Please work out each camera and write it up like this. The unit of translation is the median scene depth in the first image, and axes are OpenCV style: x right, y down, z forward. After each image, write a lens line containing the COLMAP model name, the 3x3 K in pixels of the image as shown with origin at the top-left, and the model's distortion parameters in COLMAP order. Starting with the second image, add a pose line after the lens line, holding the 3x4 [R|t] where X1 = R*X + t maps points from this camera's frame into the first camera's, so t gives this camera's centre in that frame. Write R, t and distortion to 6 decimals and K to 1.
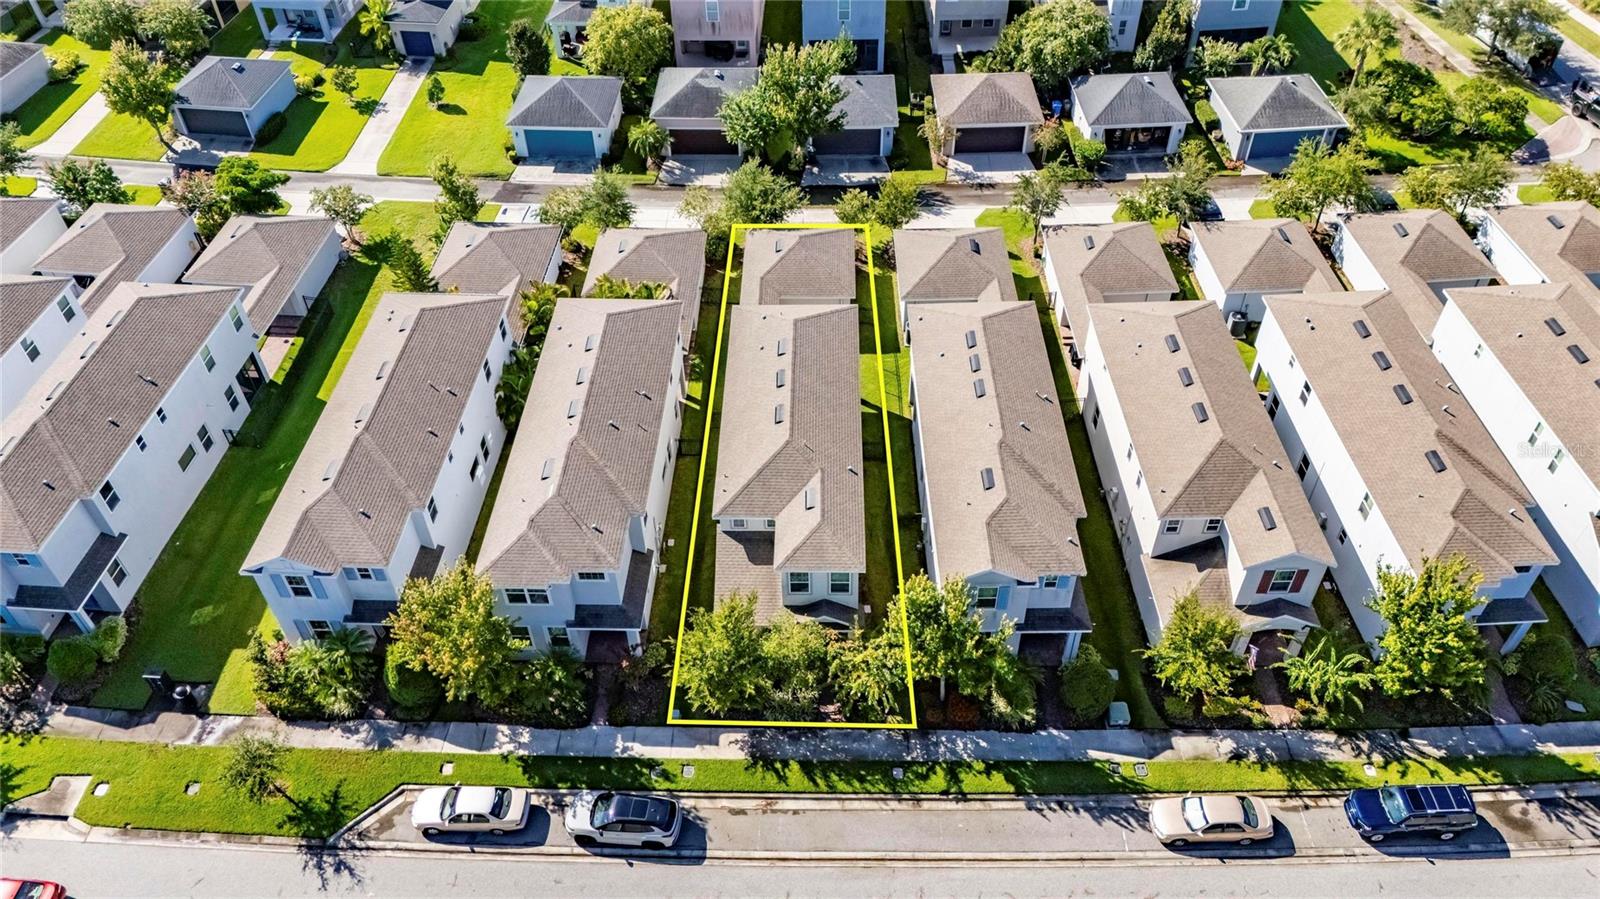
lens RADIAL K [[1134.1, 0, 800.0], [0, 1134.1, 449.5], [0, 0, 1]] dist [0.057678, -0.058134]
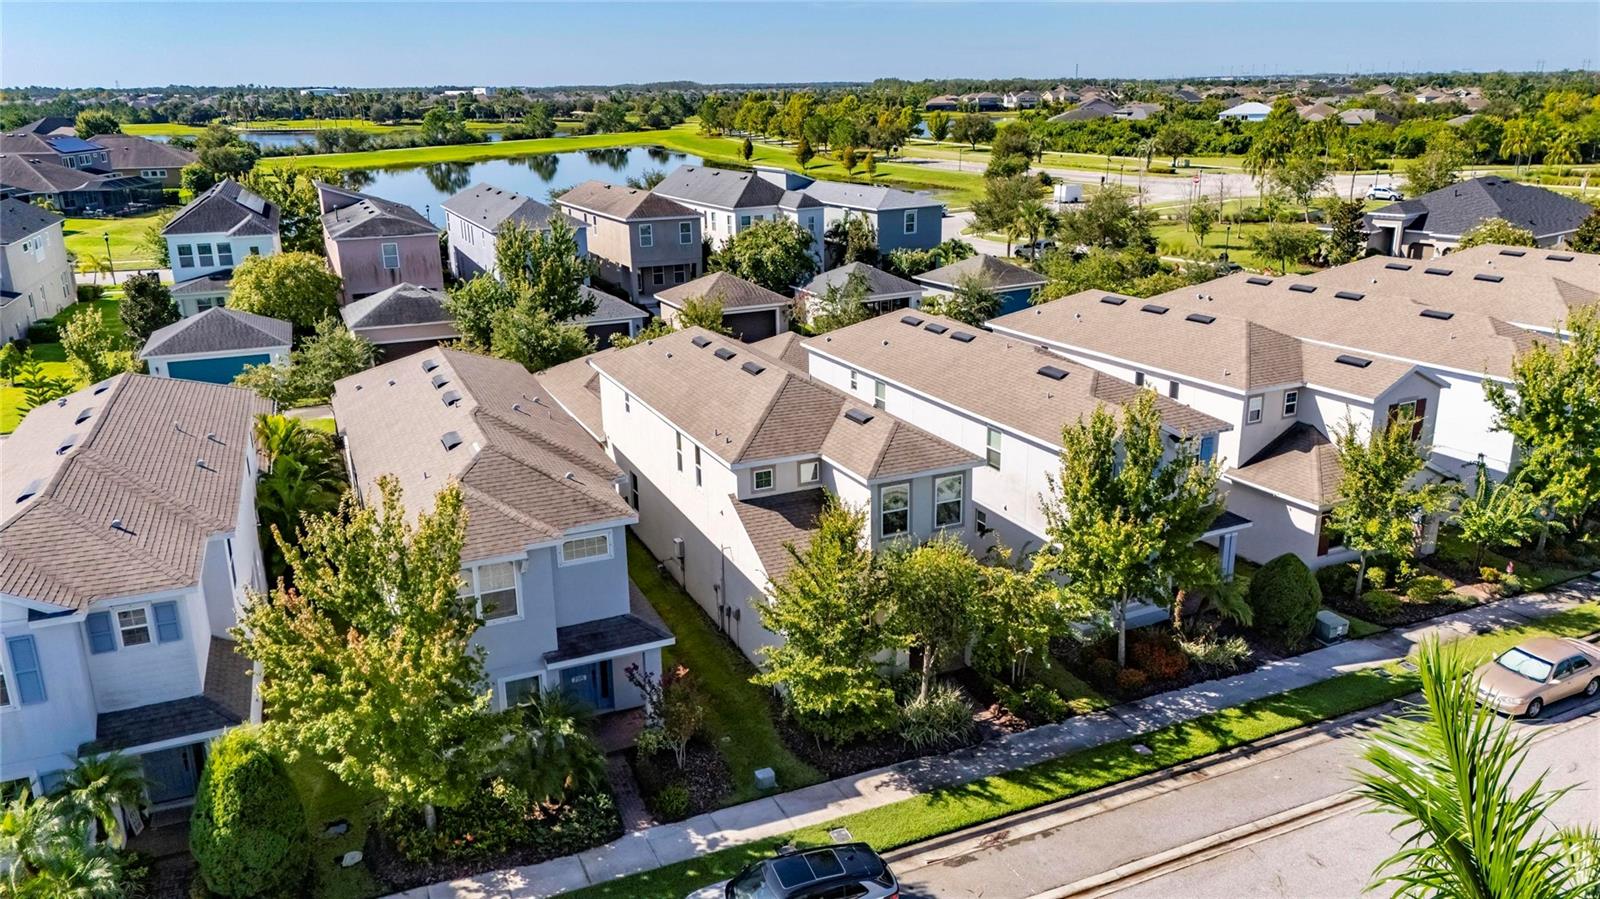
lens RADIAL K [[1155.2, 0, 803.9], [0, 1155.2, 450.4], [0, 0, 1]] dist [0.067338, -0.064297]
pose [[0.902343, -0.125690, 0.412286, -0.319240], [0.300179, 0.869681, -0.391851, 0.332034], [-0.309305, 0.477344, 0.822480, 0.449472]]
